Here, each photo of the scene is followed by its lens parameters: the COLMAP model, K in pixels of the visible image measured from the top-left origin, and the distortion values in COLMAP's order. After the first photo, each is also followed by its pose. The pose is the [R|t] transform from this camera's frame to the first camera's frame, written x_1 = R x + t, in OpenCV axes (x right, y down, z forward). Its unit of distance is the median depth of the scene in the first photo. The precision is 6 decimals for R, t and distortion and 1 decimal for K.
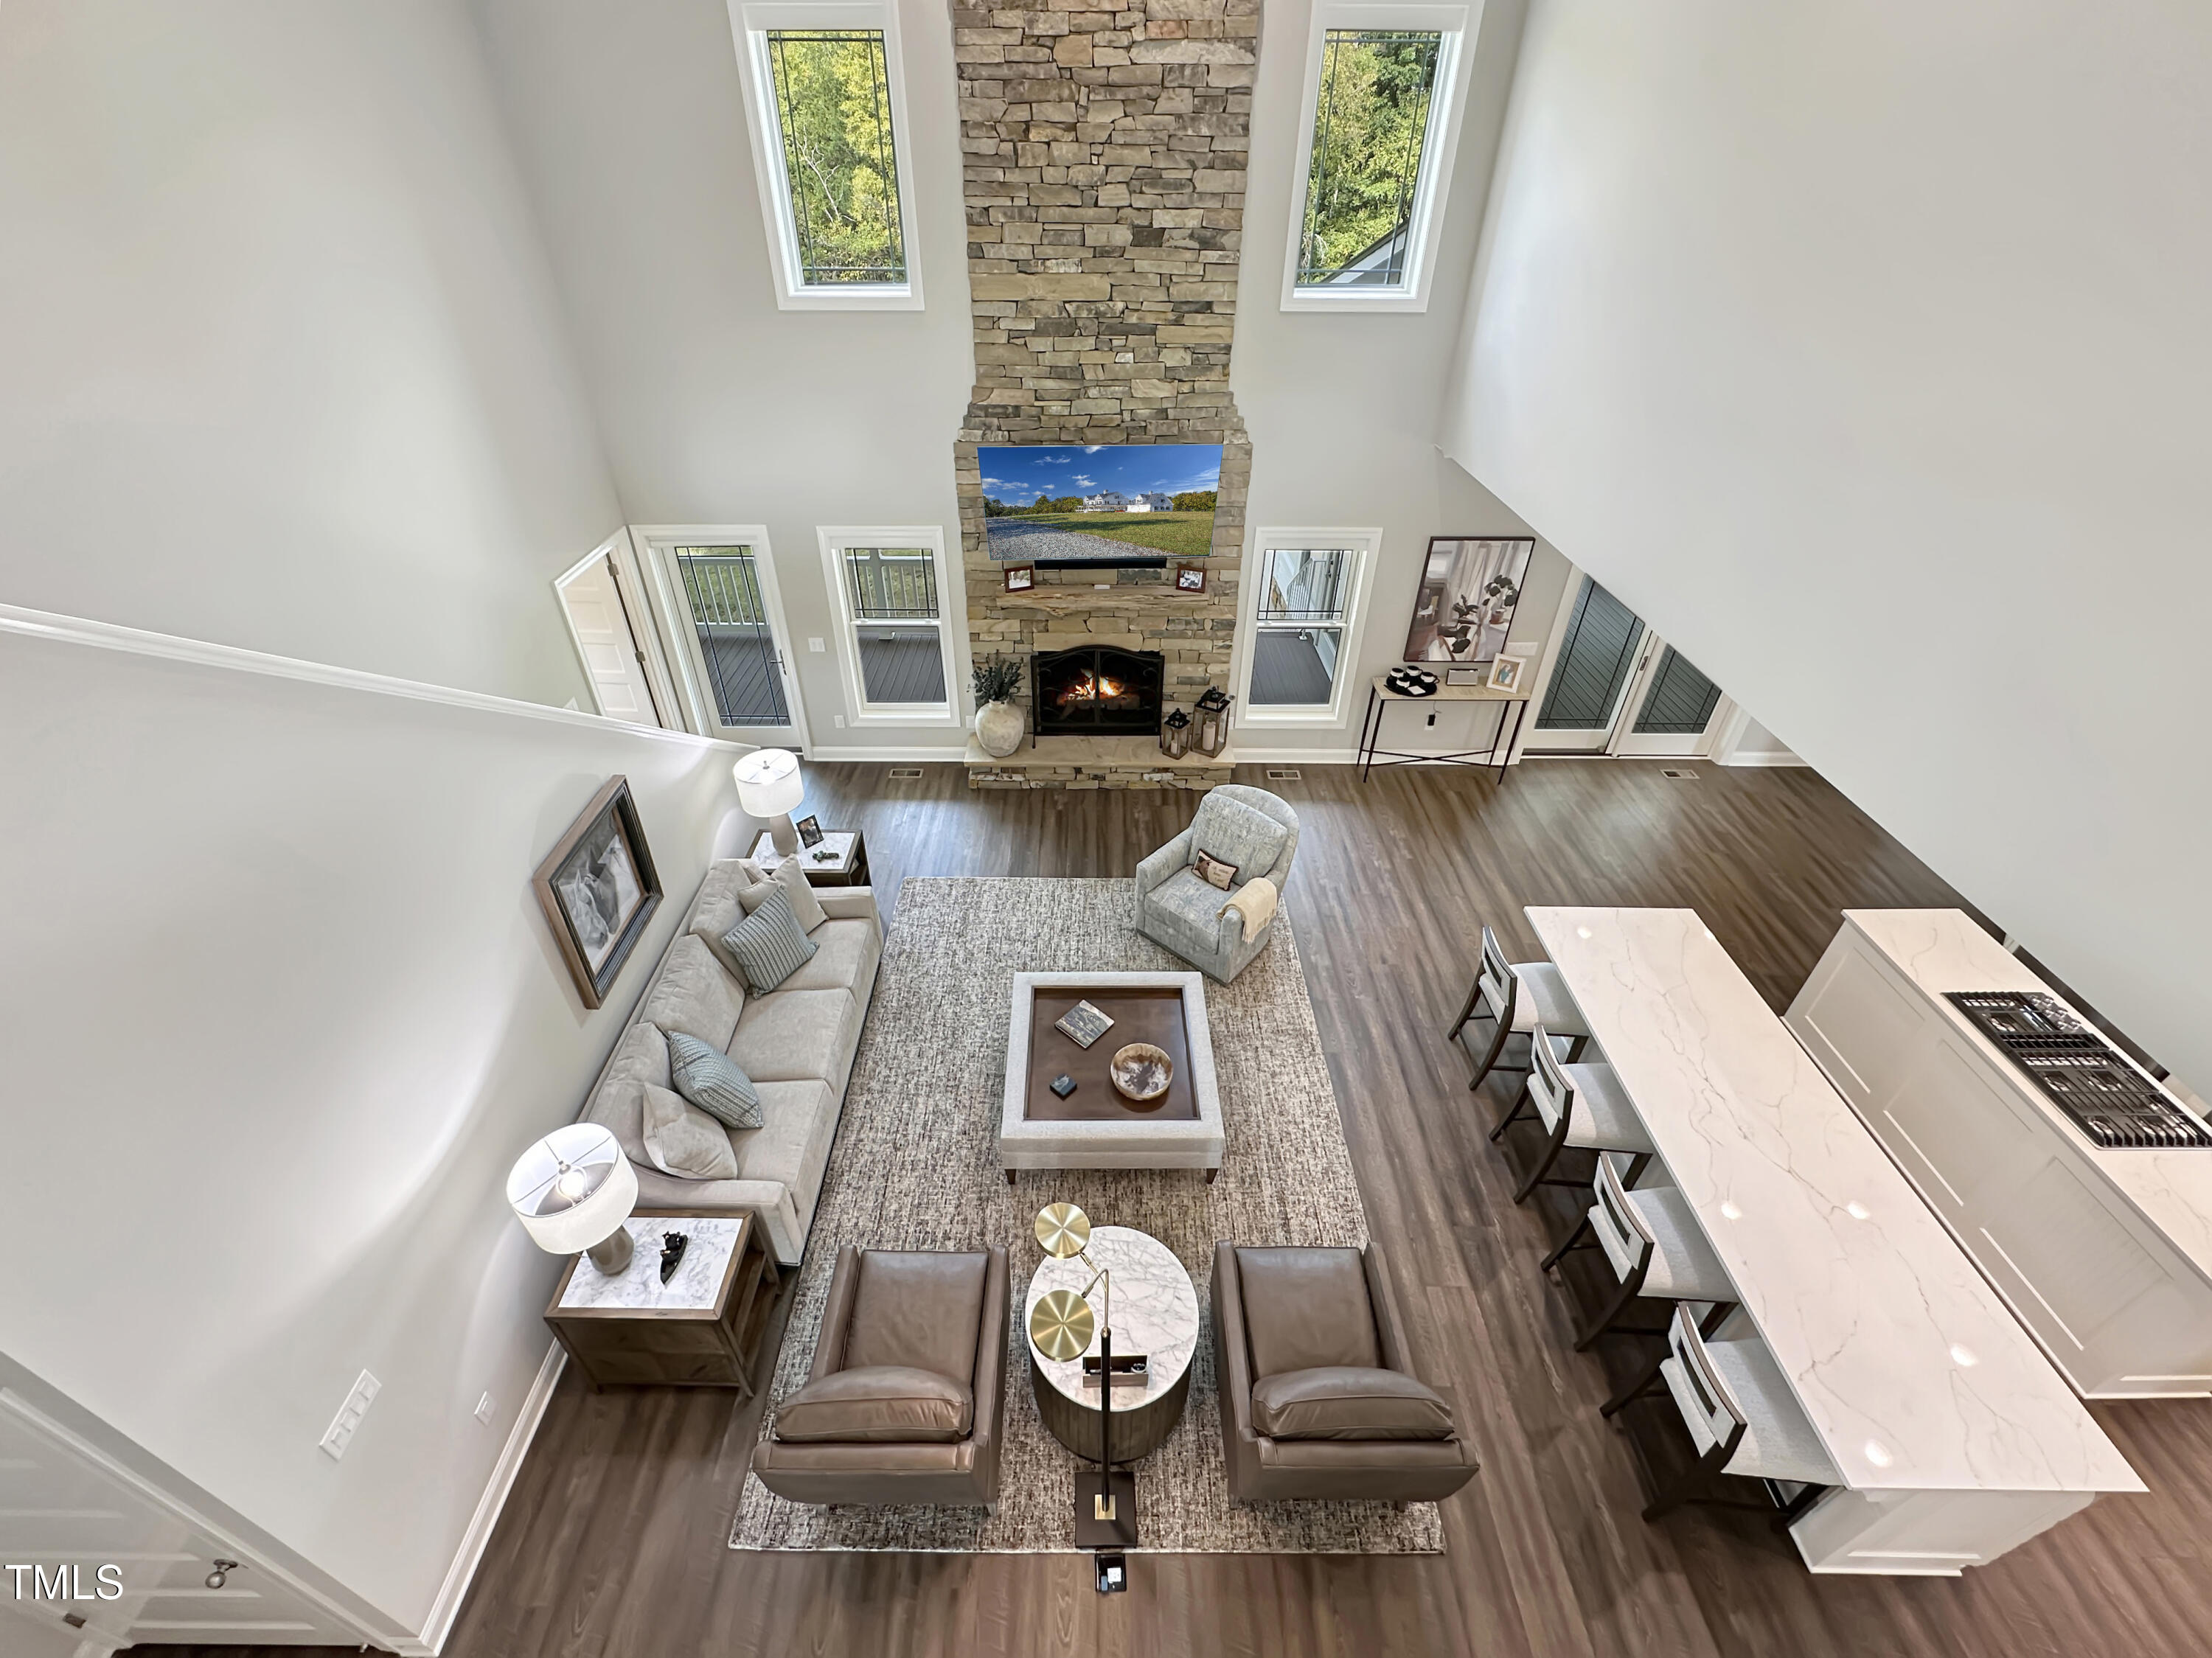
lens RADIAL K [[934.4, 0, 1090.4], [0, 934.4, 826.3], [0, 0, 1]] dist [-0.000194, -0.000109]
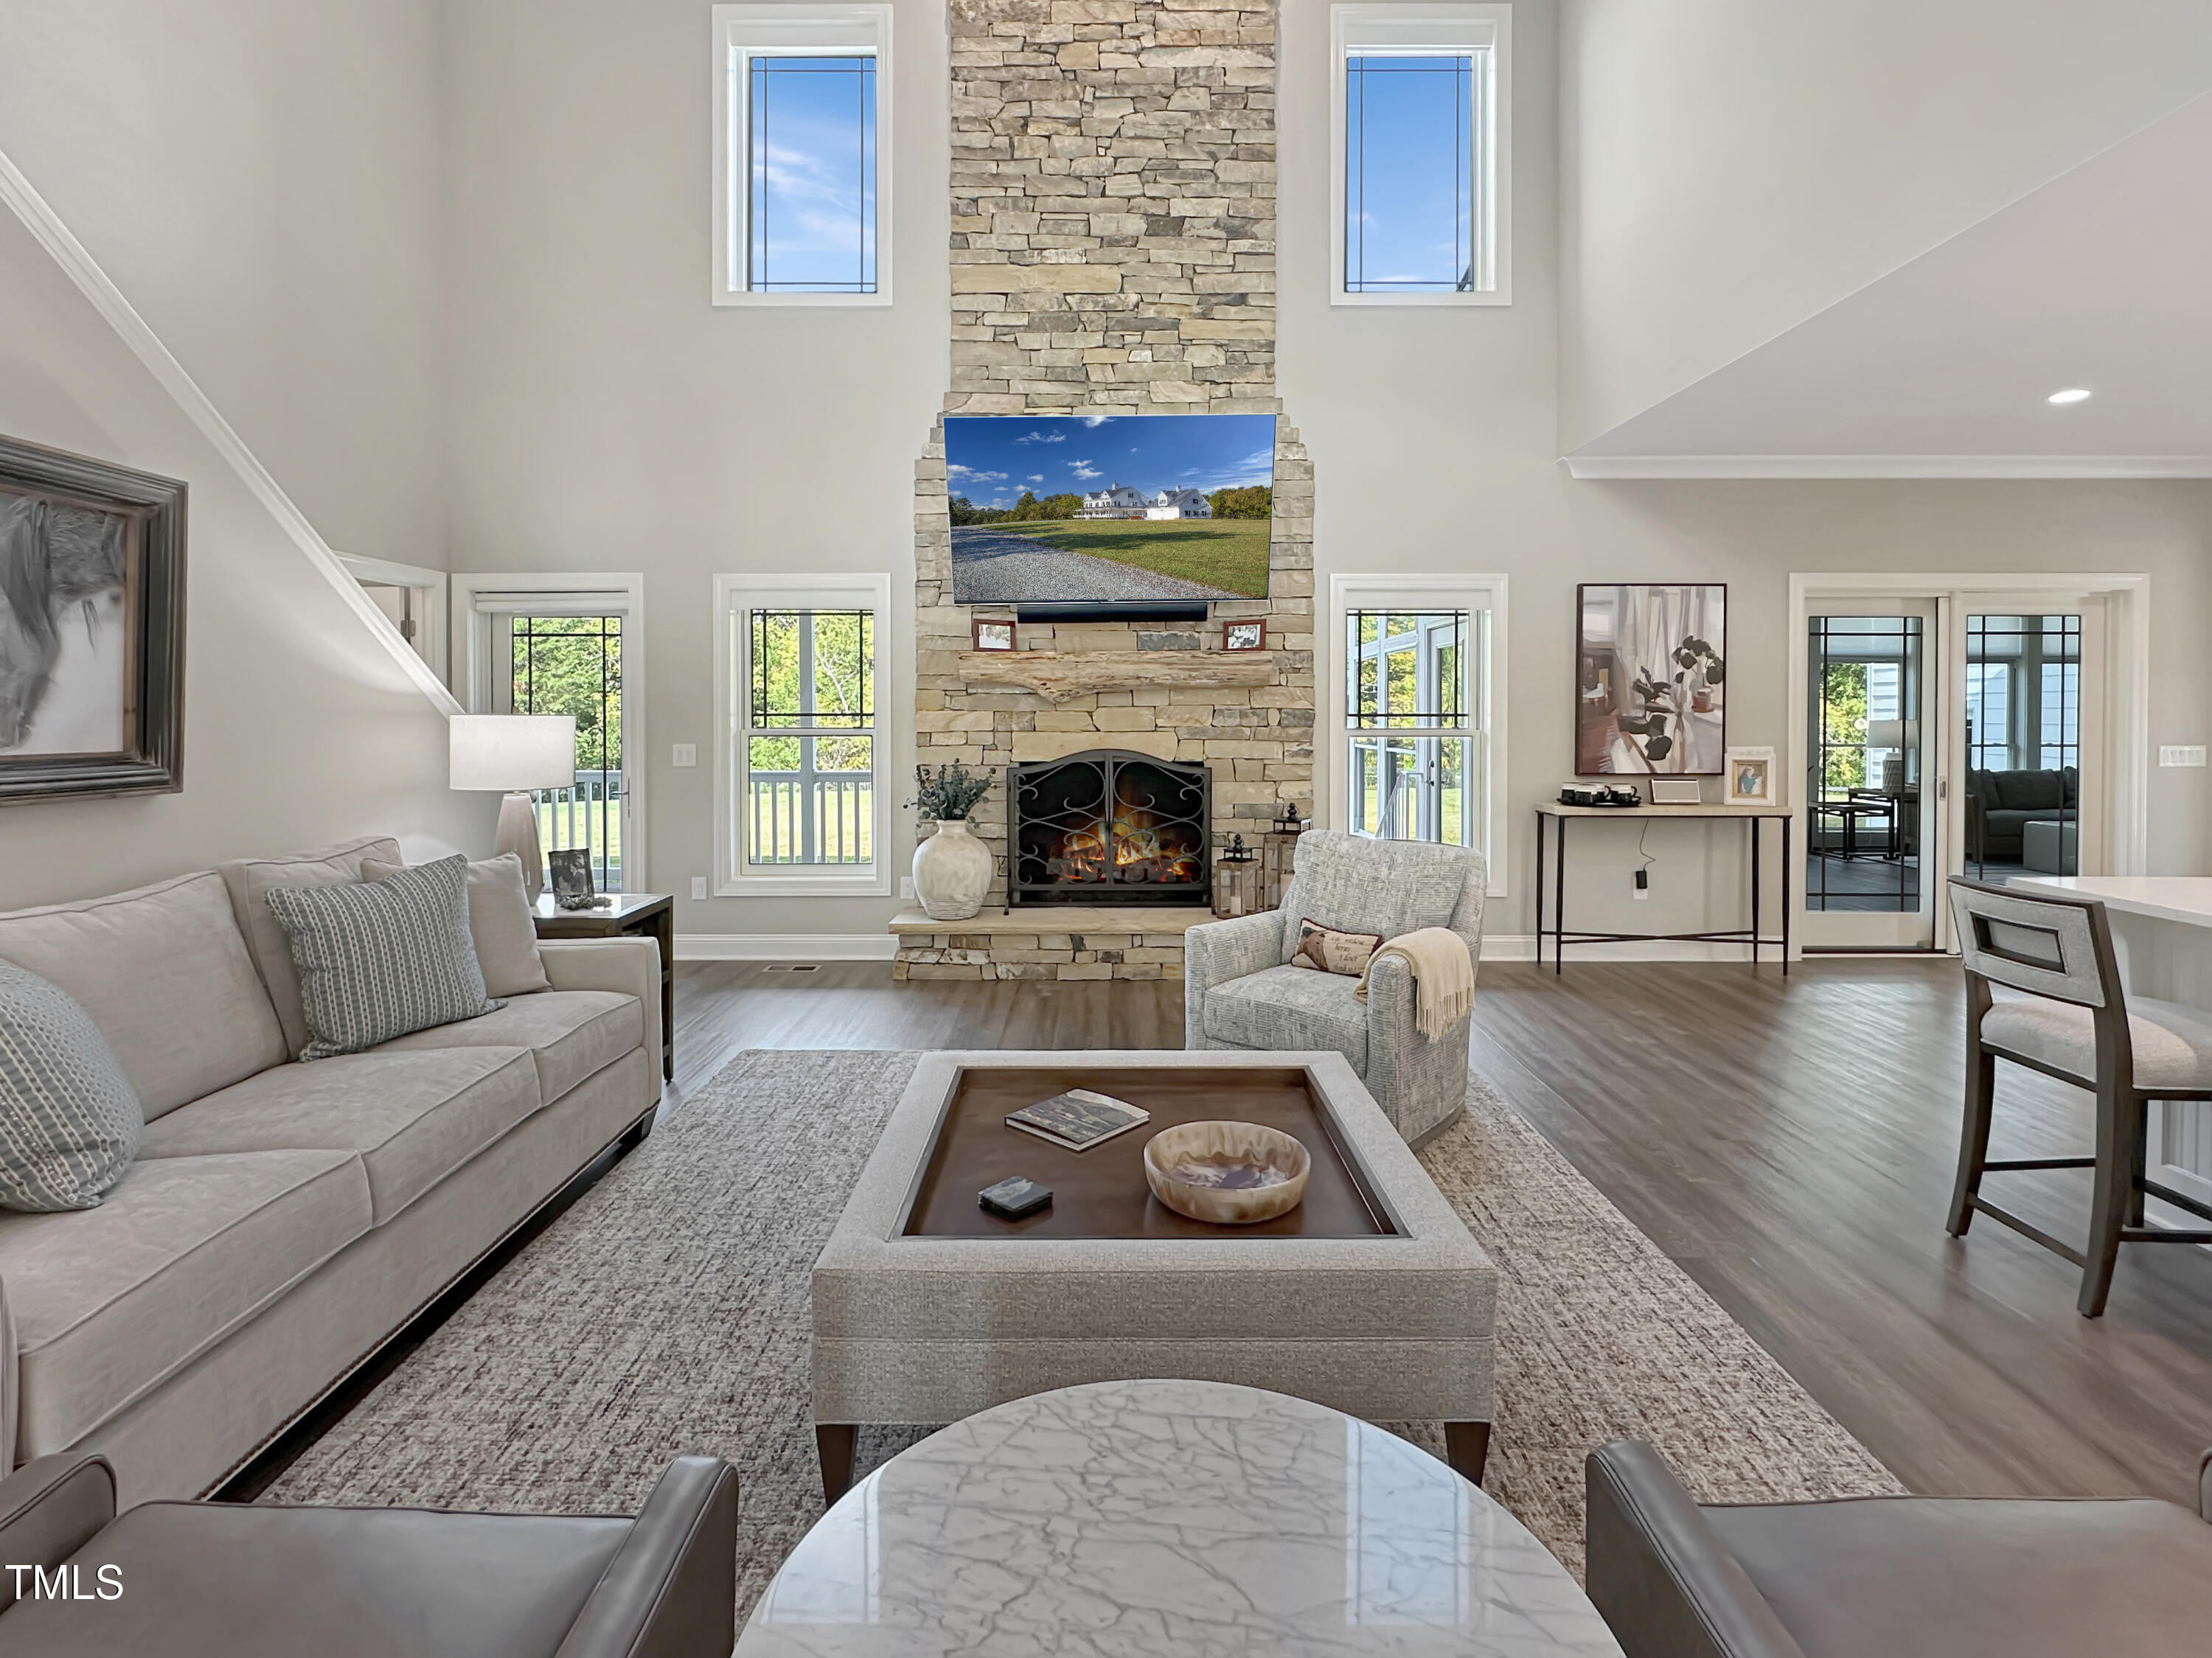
lens RADIAL K [[1108.3, 0, 1105.7], [0, 1108.3, 727.7], [0, 0, 1]] dist [-0.001106, -0.000267]
pose [[0.999995, -0.002806, 0.001571, 0.005022], [0.003196, 0.812809, -0.582521, 0.308771], [0.000358, 0.582523, 0.812814, 0.437243]]
